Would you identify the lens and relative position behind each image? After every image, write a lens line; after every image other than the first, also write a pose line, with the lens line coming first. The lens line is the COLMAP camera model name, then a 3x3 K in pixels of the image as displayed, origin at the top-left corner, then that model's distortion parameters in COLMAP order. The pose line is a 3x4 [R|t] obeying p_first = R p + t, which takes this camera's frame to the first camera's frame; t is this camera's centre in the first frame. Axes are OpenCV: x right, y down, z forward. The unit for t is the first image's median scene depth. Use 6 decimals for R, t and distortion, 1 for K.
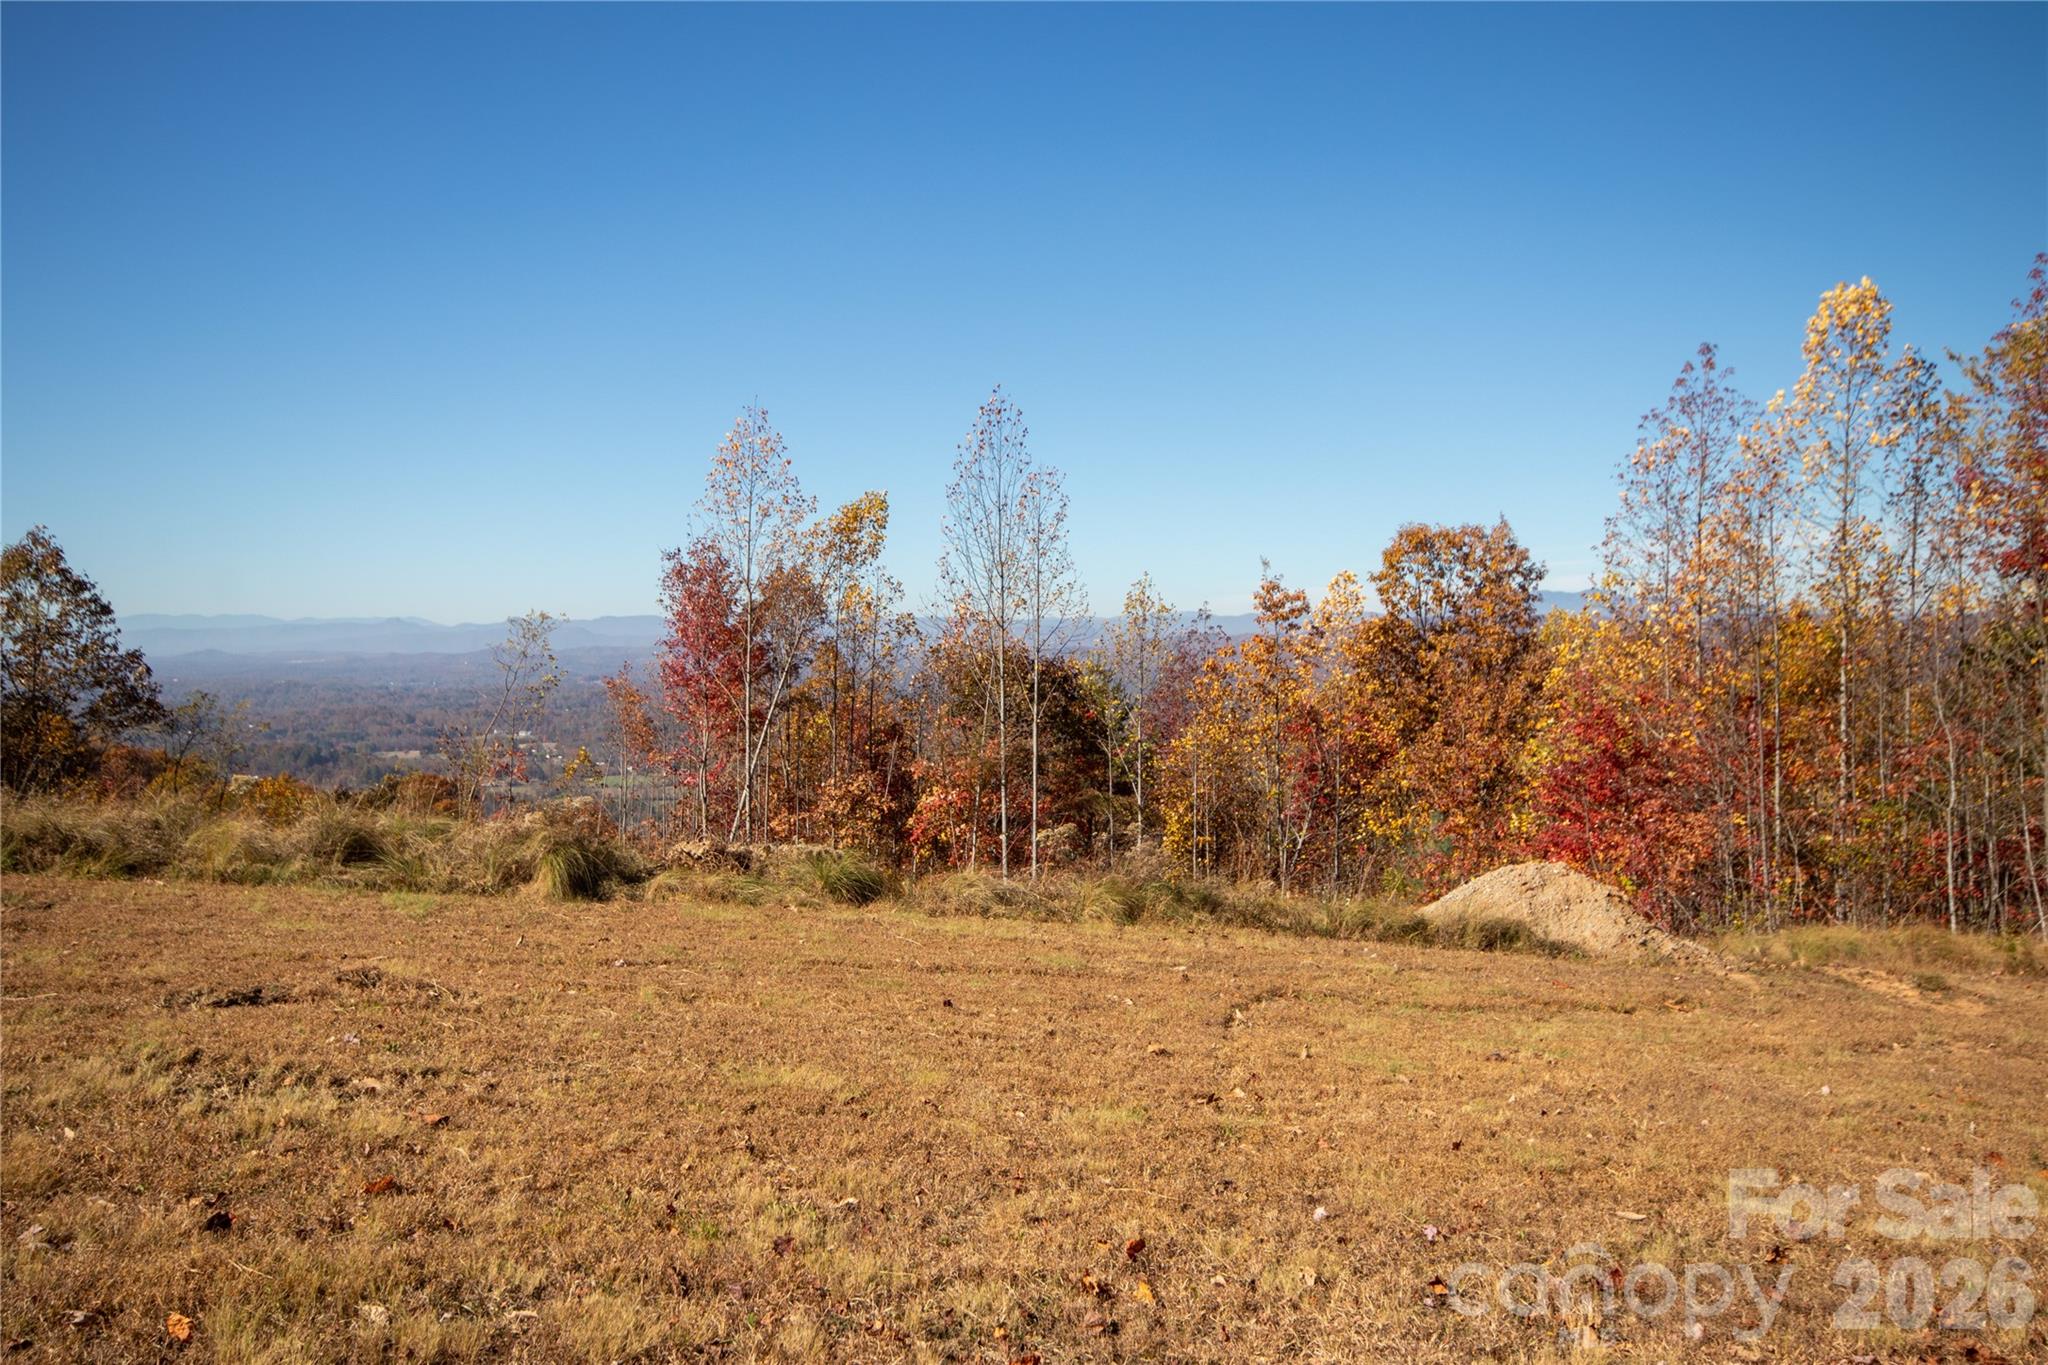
lens RADIAL K [[1721.5, 0, 1039.7], [0, 1721.5, 712.2], [0, 0, 1]] dist [-0.000469, 0.052542]
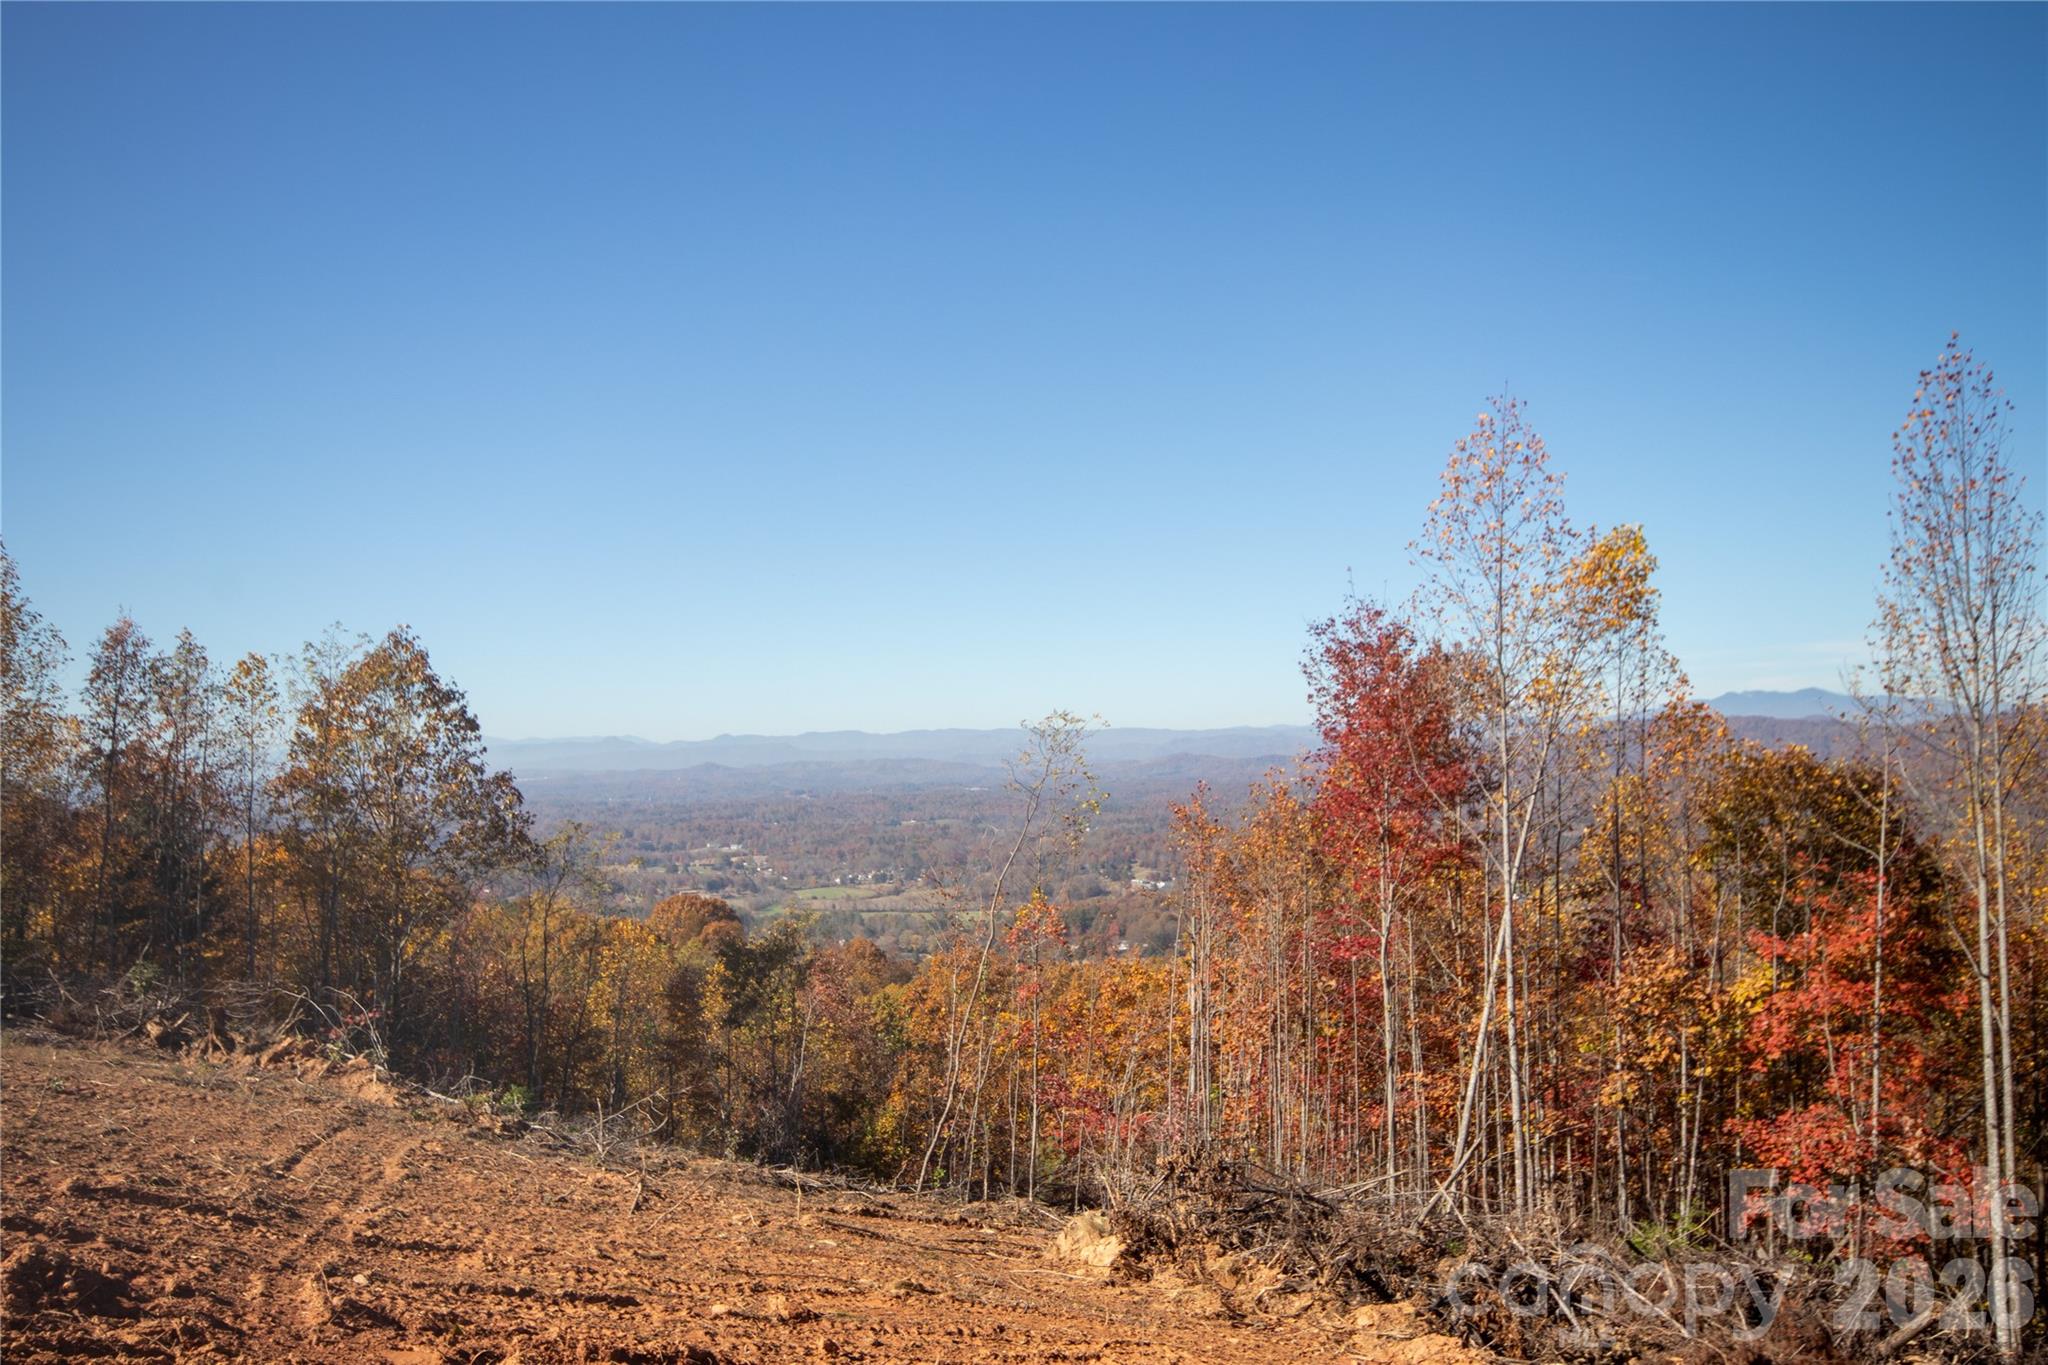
lens RADIAL K [[1721.5, 0, 1036.8], [0, 1721.5, 732.0], [0, 0, 1]] dist [-0.000469, 0.052542]
pose [[0.993080, -0.015210, -0.116452, -0.243732], [0.009078, 0.998553, -0.053010, -0.013118], [0.117090, 0.051586, 0.991781, 0.295243]]
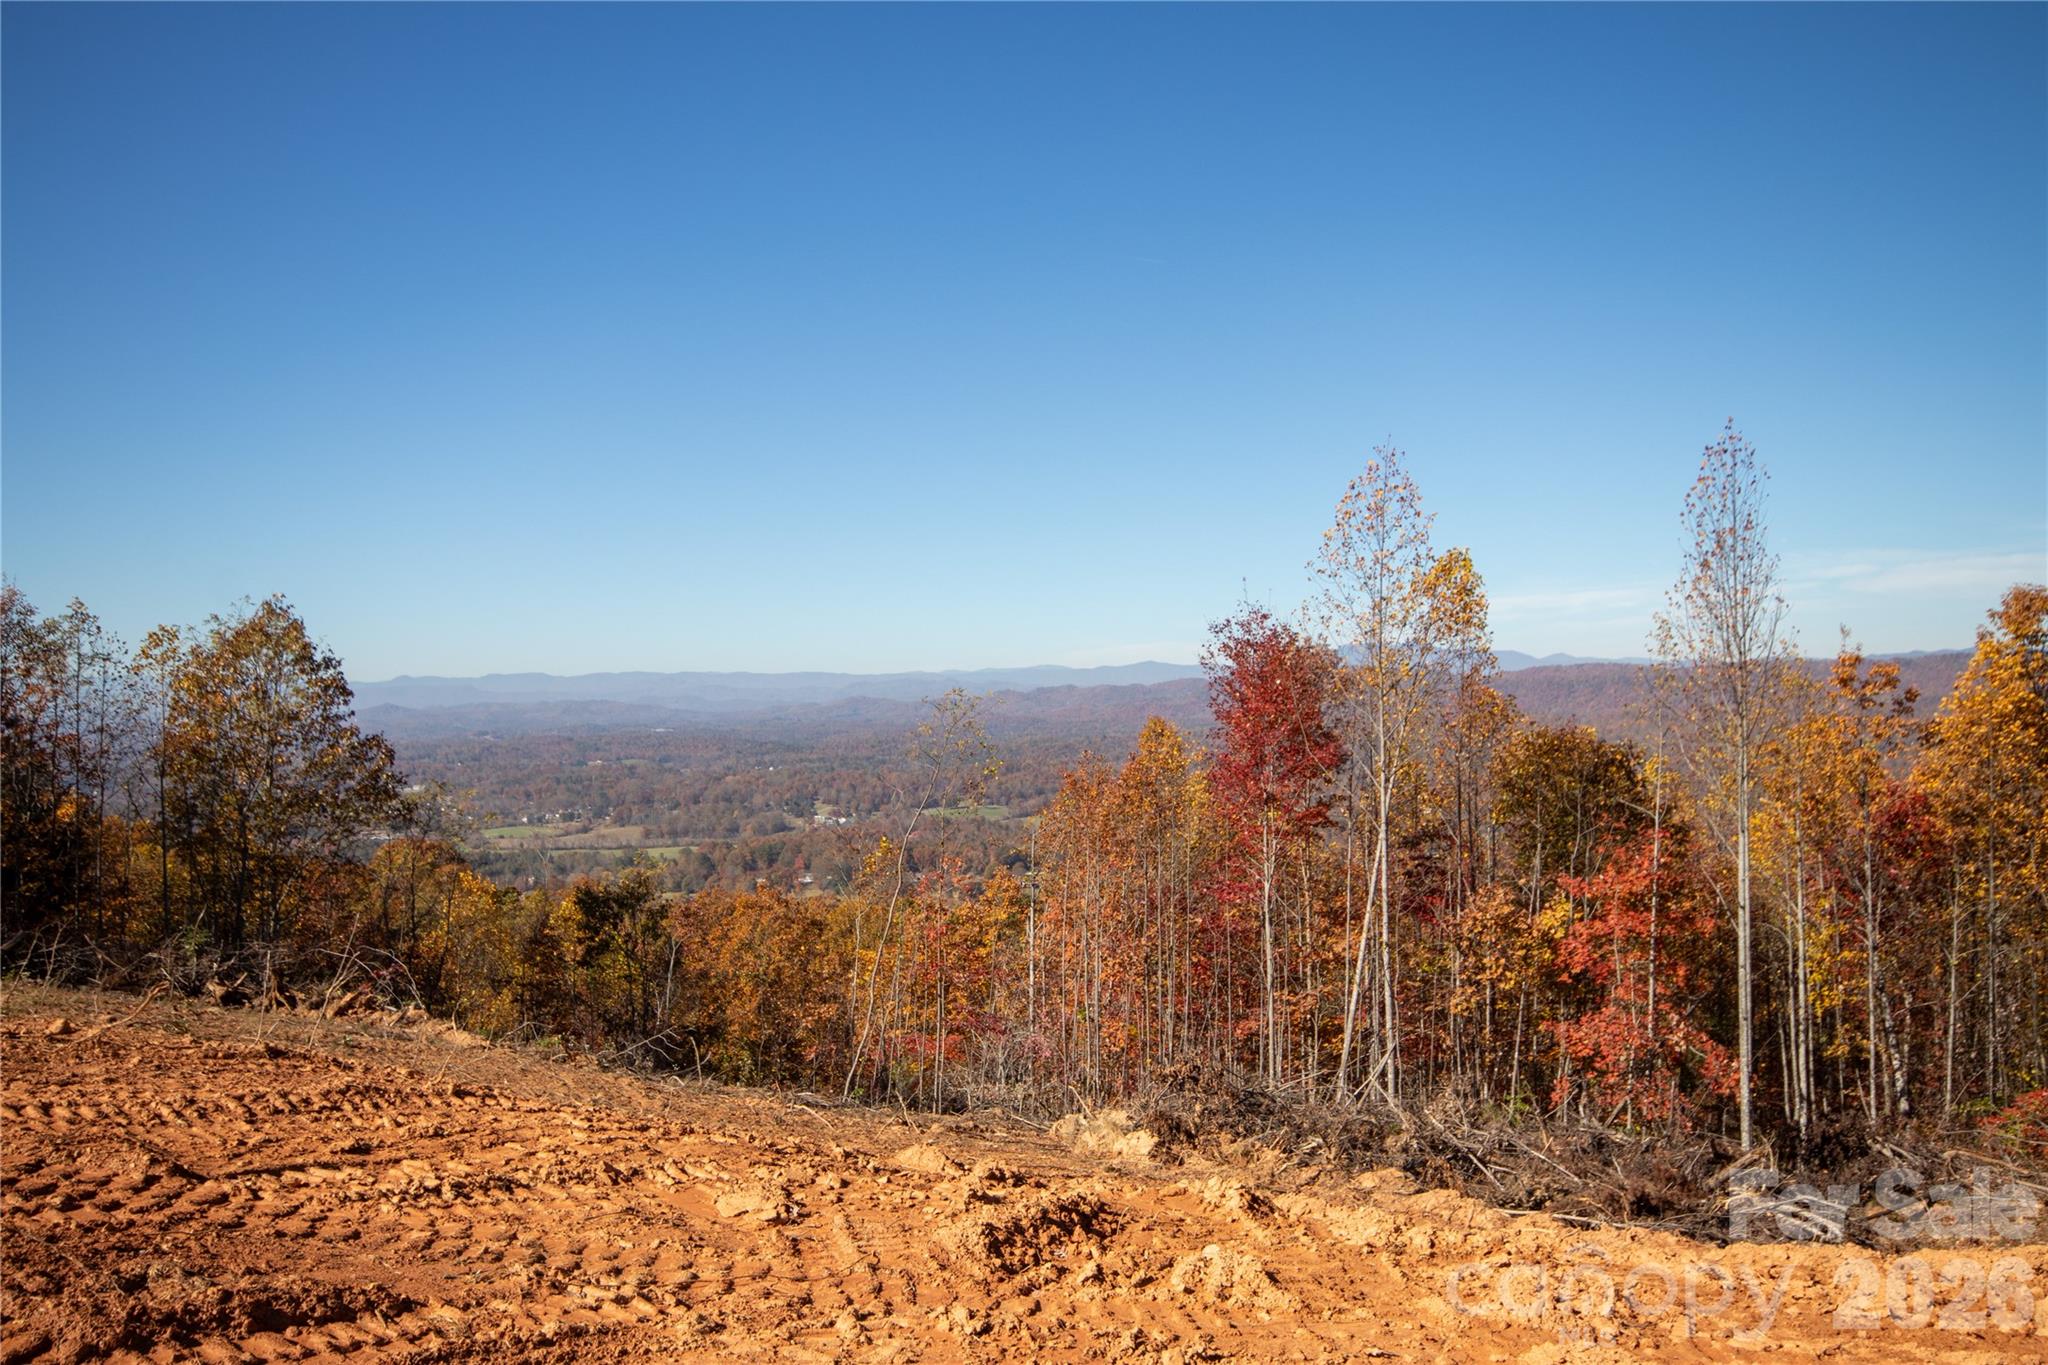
lens RADIAL K [[1616.2, 0, 1044.2], [0, 1616.2, 732.5], [0, 0, 1]] dist [0.008339, 0.025509]
pose [[0.996783, -0.011177, 0.079371, -0.354399], [0.012518, 0.999787, -0.016411, -0.027677], [-0.079170, 0.017351, 0.996710, 0.222203]]
